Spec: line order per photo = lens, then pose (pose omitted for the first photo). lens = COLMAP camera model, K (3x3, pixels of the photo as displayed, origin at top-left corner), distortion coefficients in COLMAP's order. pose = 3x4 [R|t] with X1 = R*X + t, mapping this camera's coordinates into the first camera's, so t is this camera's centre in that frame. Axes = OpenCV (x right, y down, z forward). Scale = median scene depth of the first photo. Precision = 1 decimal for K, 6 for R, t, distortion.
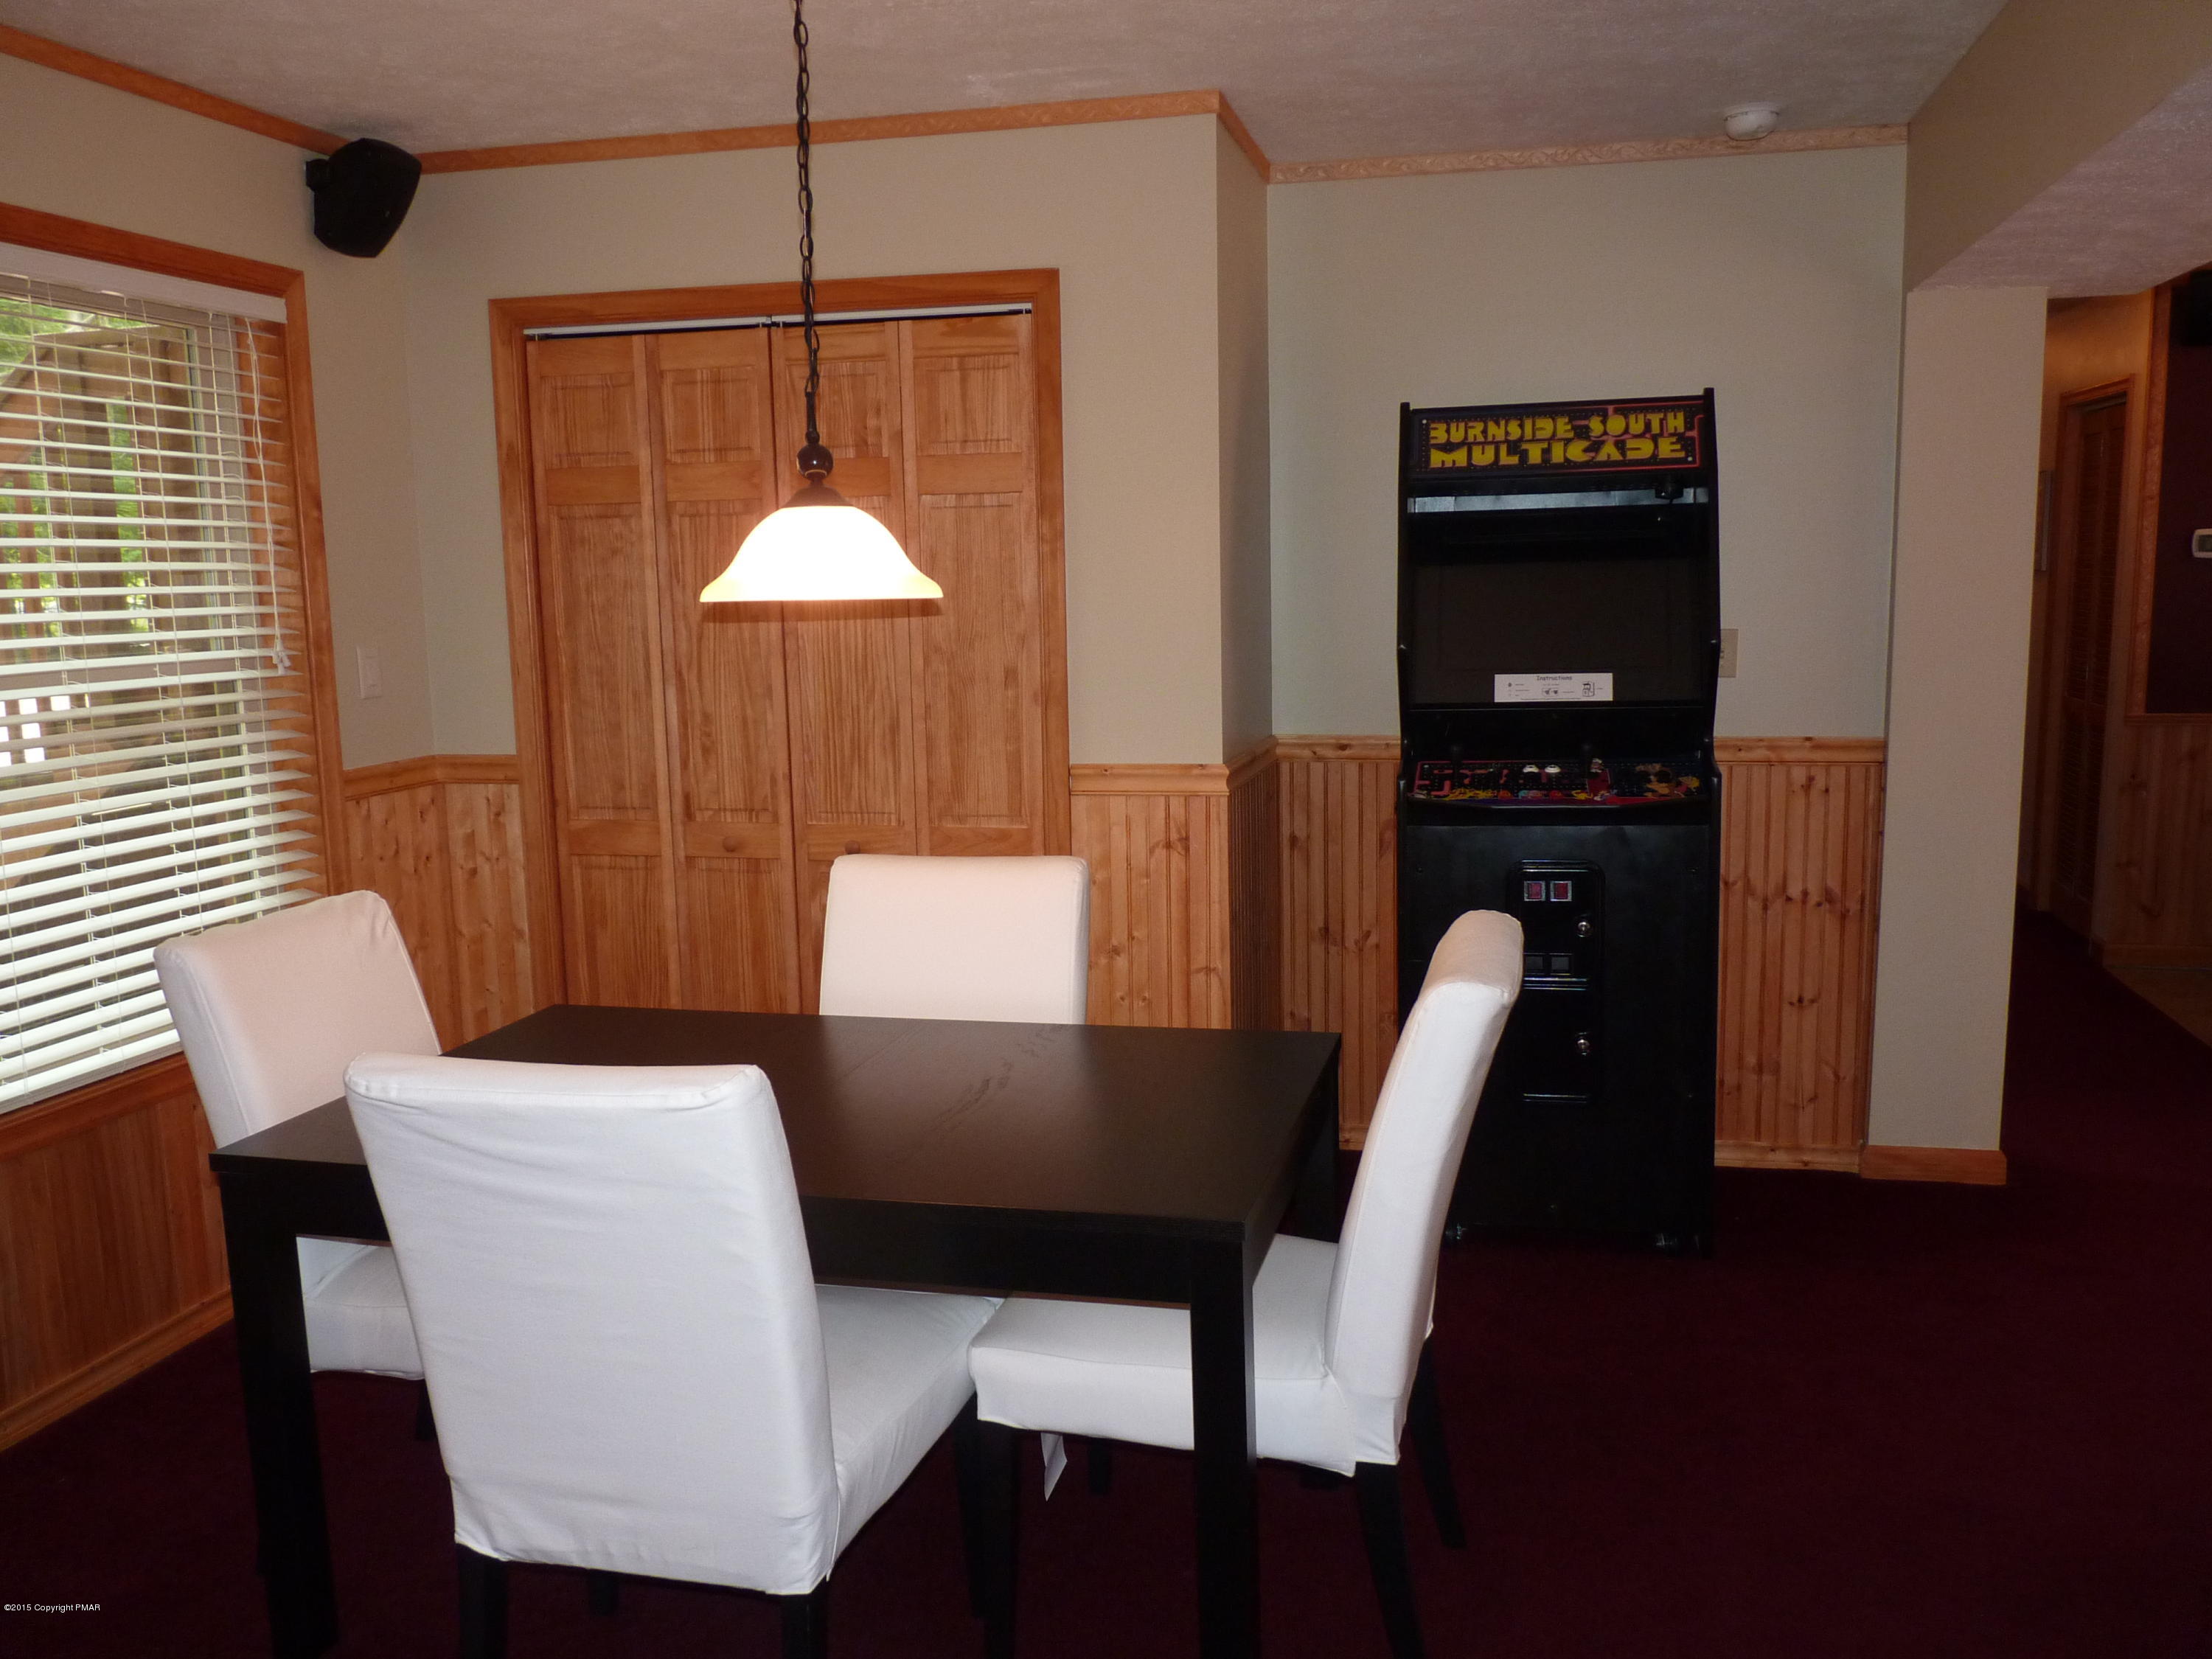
lens RADIAL K [[1777.8, 0, 1112.6], [0, 1777.8, 841.5], [0, 0, 1]] dist [-0.021845, 0.004583]
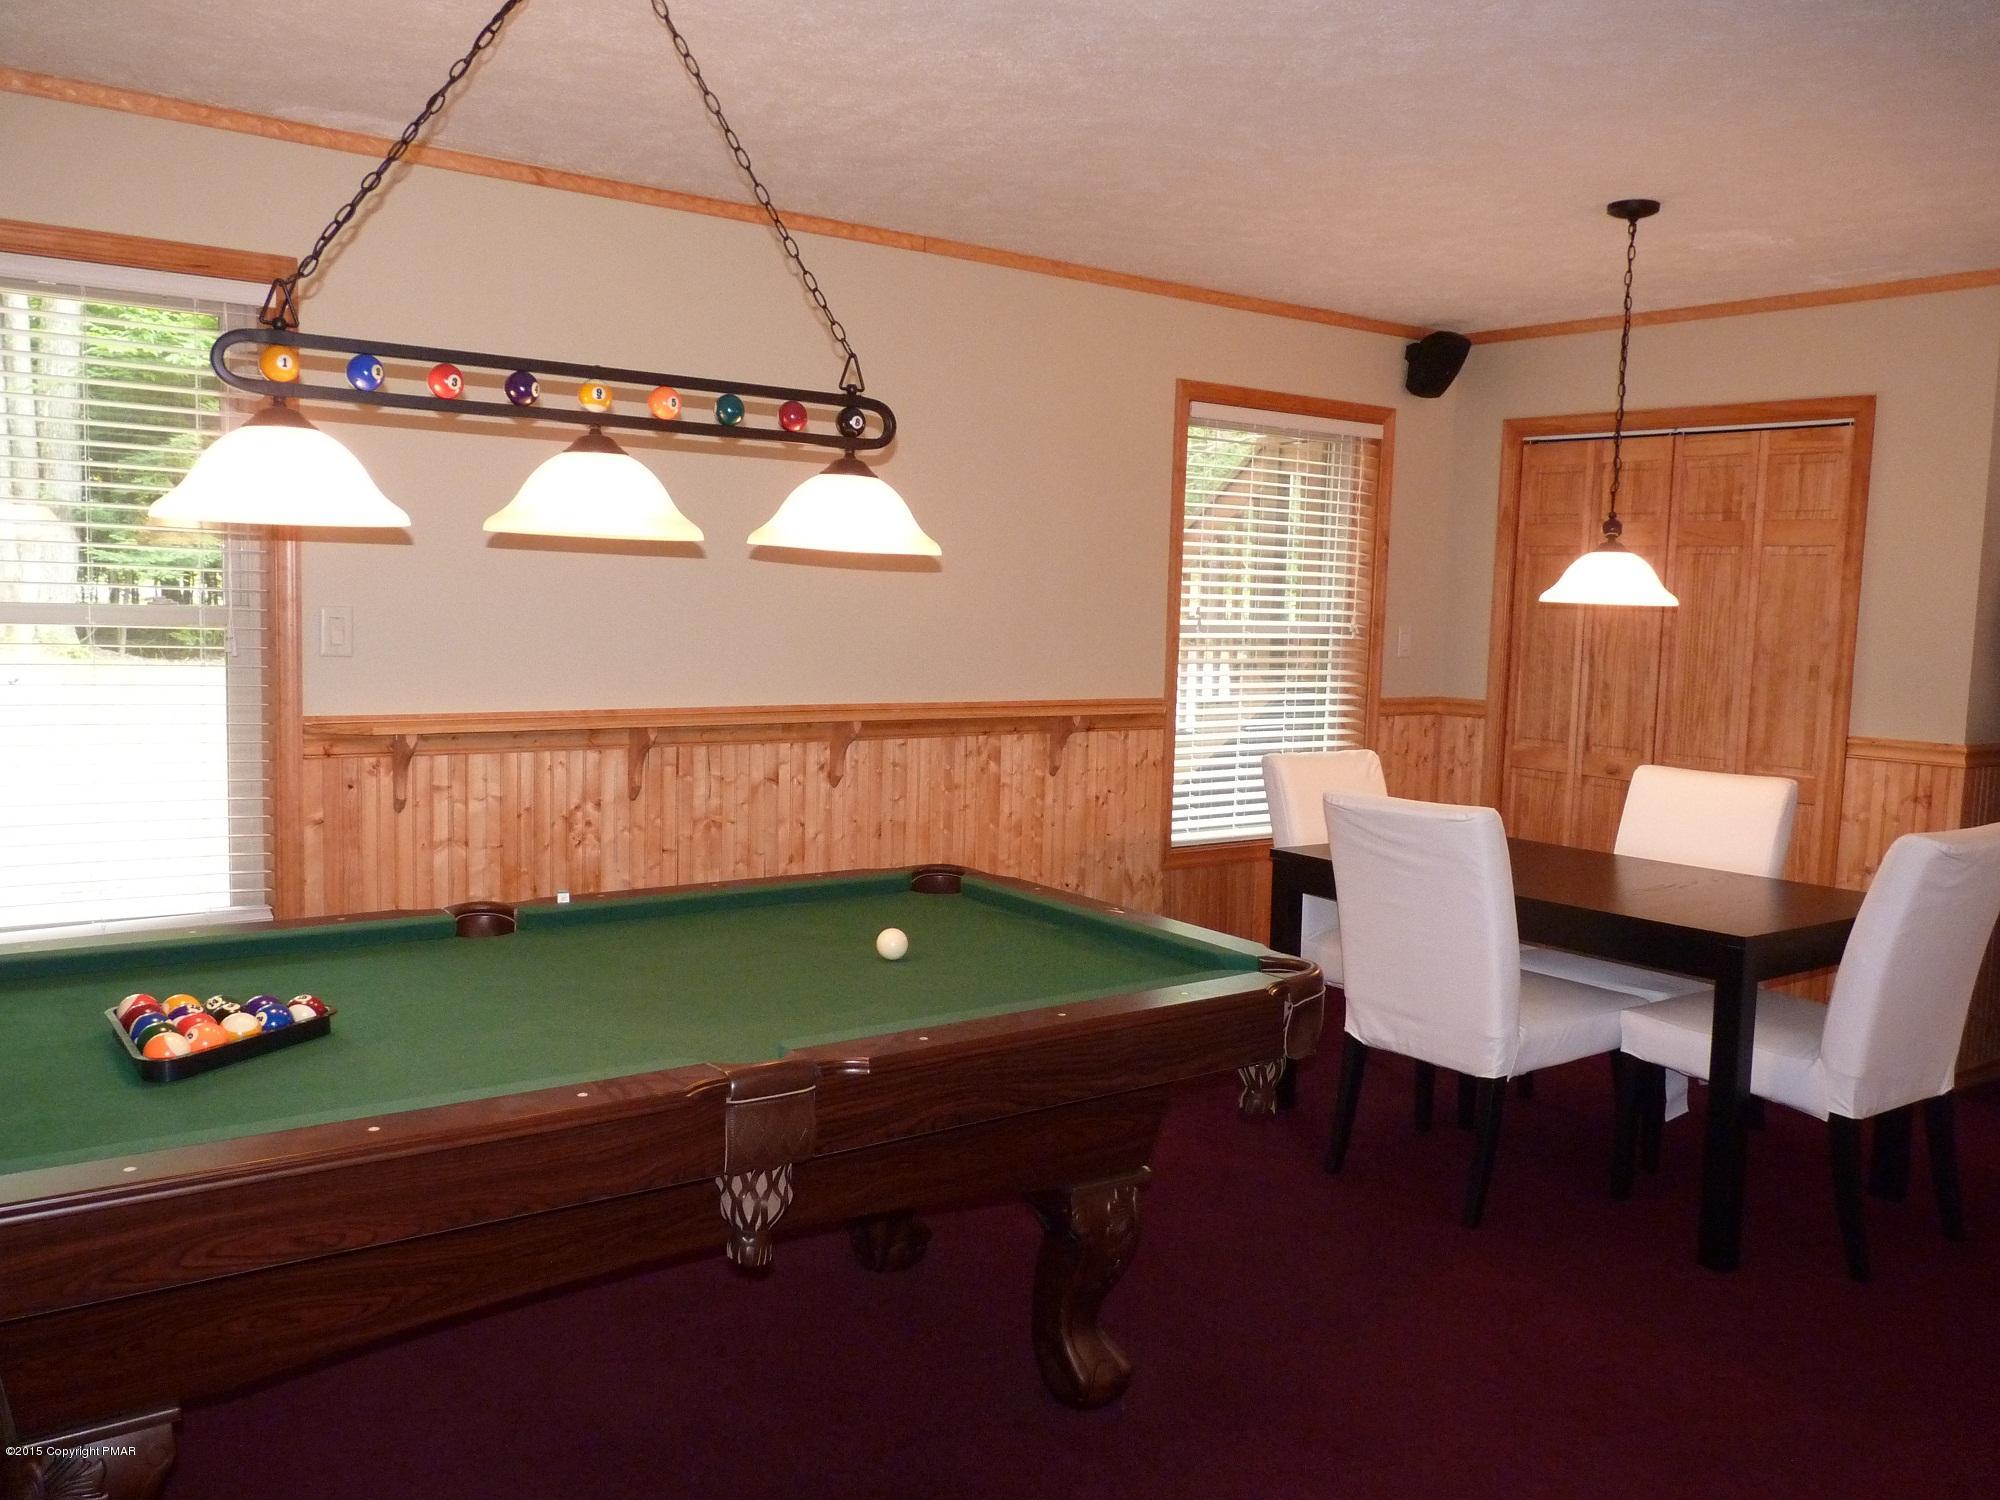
lens RADIAL K [[1607.4, 0, 1004.7], [0, 1607.4, 748.0], [0, 0, 1]] dist [-0.021845, 0.004583]
pose [[0.770632, 0.103156, -0.628875, 0.259768], [-0.139207, 0.990230, -0.008156, 0.070492], [0.621890, 0.093829, 0.777463, -0.415022]]
